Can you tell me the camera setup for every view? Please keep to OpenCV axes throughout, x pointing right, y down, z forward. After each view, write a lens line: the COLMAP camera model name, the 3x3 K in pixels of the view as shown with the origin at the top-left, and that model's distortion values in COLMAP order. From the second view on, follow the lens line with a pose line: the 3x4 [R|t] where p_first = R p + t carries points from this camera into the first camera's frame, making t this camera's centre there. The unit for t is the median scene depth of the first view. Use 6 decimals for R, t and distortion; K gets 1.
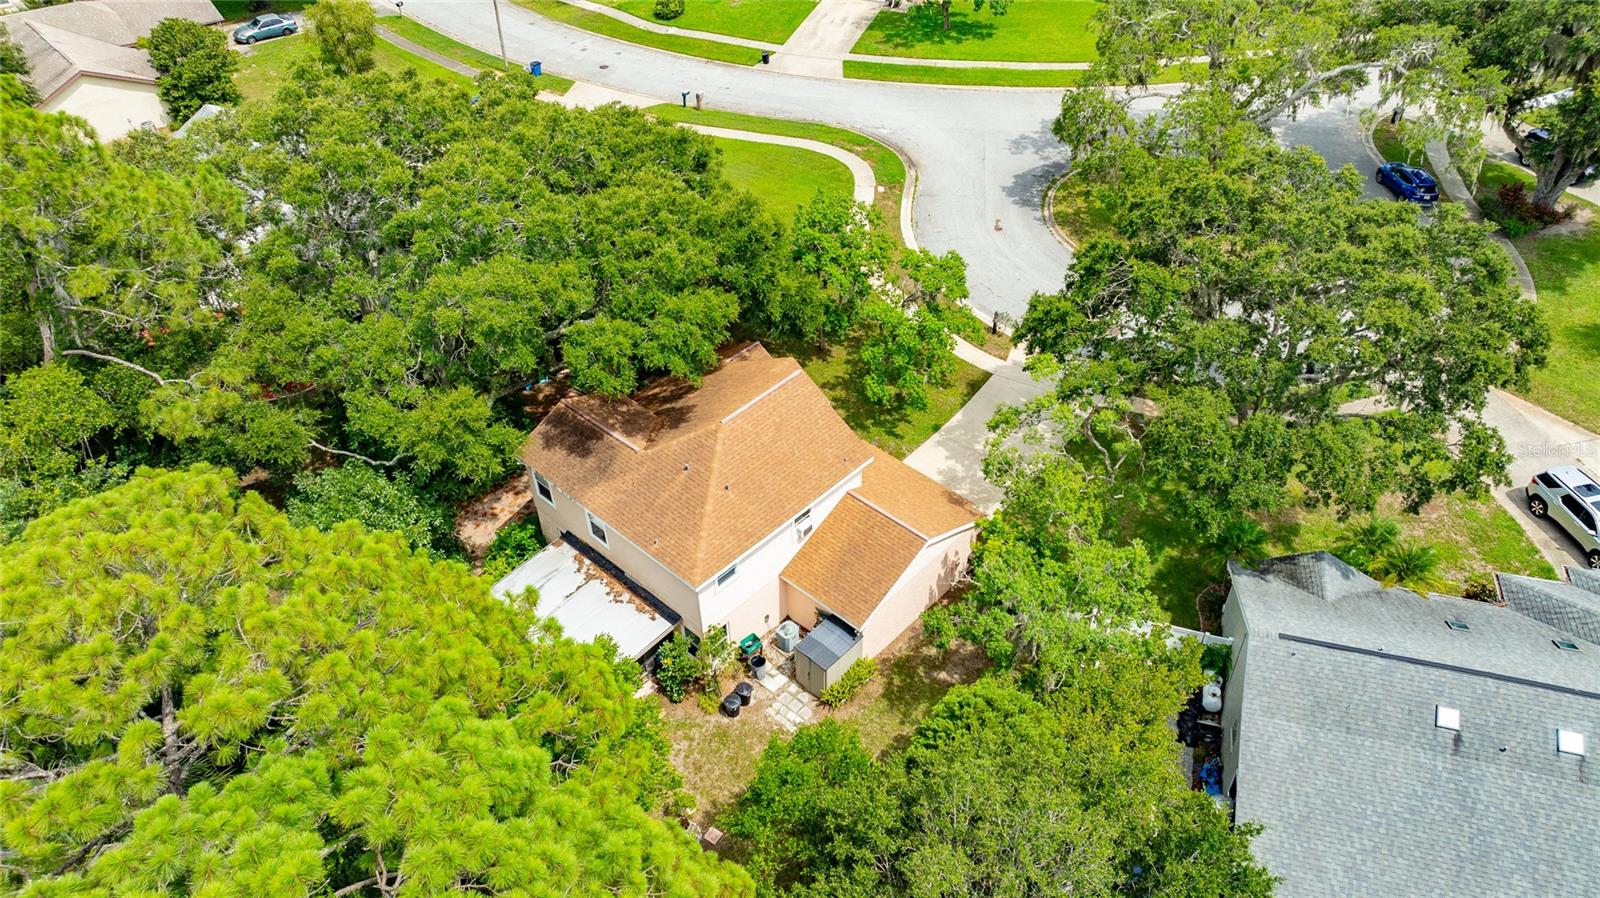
lens RADIAL K [[1180.0, 0, 809.3], [0, 1180.0, 451.2], [0, 0, 1]] dist [-0.038221, 0.072018]
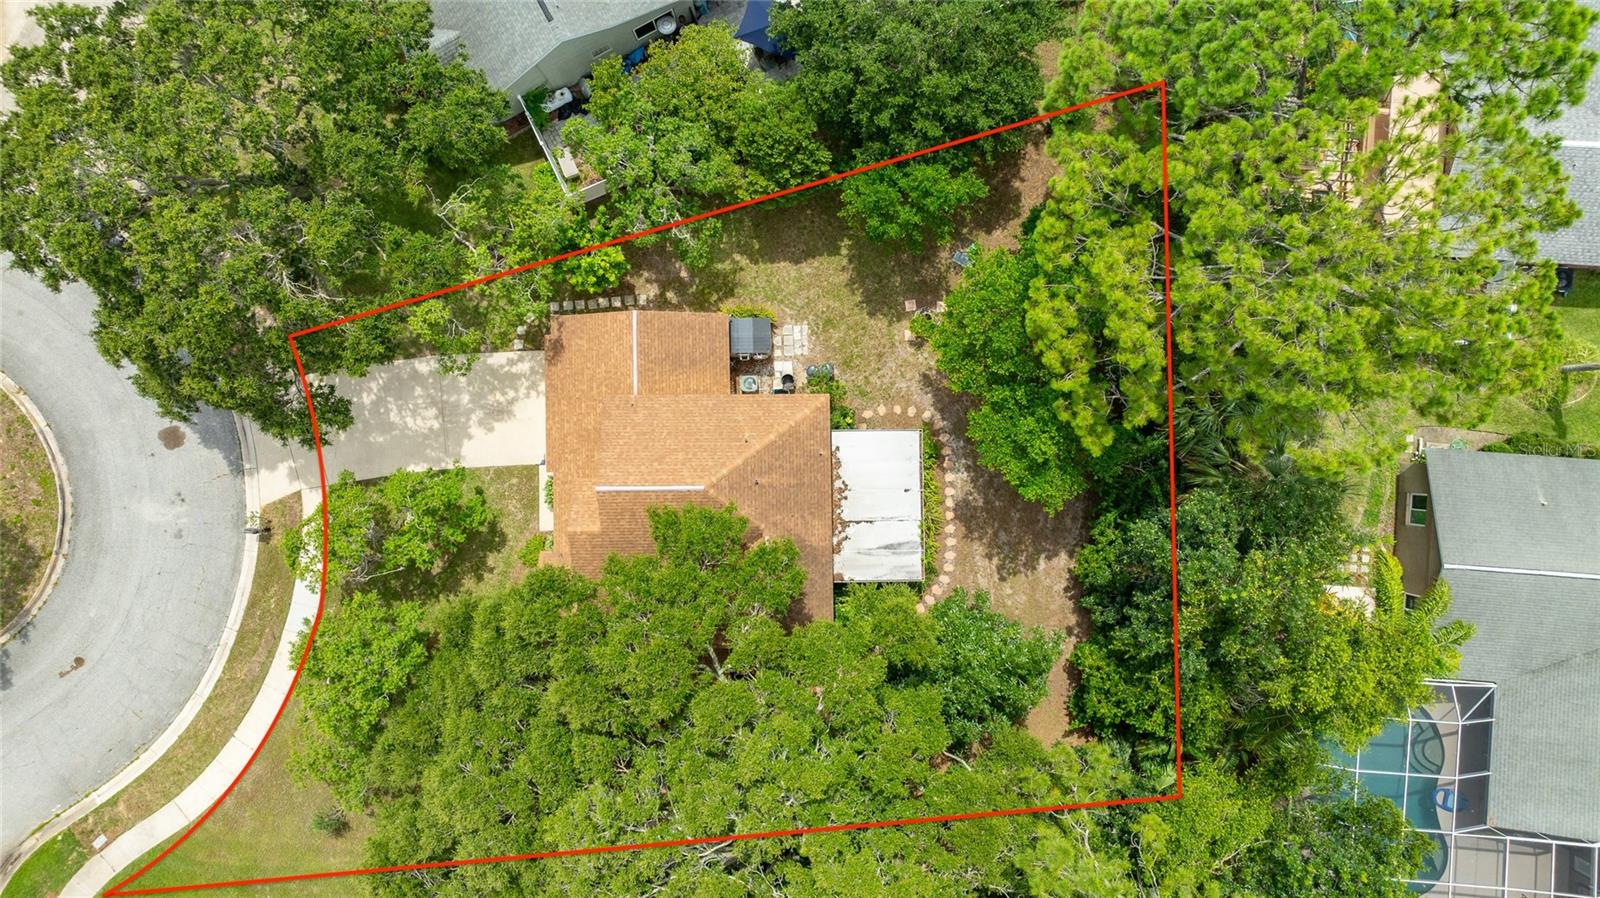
lens RADIAL K [[1180.0, 0, 809.3], [0, 1180.0, 451.2], [0, 0, 1]] dist [-0.038221, 0.072018]
pose [[-0.688891, -0.724213, 0.030723, -0.146189], [0.478402, -0.422409, 0.769871, -0.761957], [-0.544573, 0.545056, 0.637459, 0.249253]]
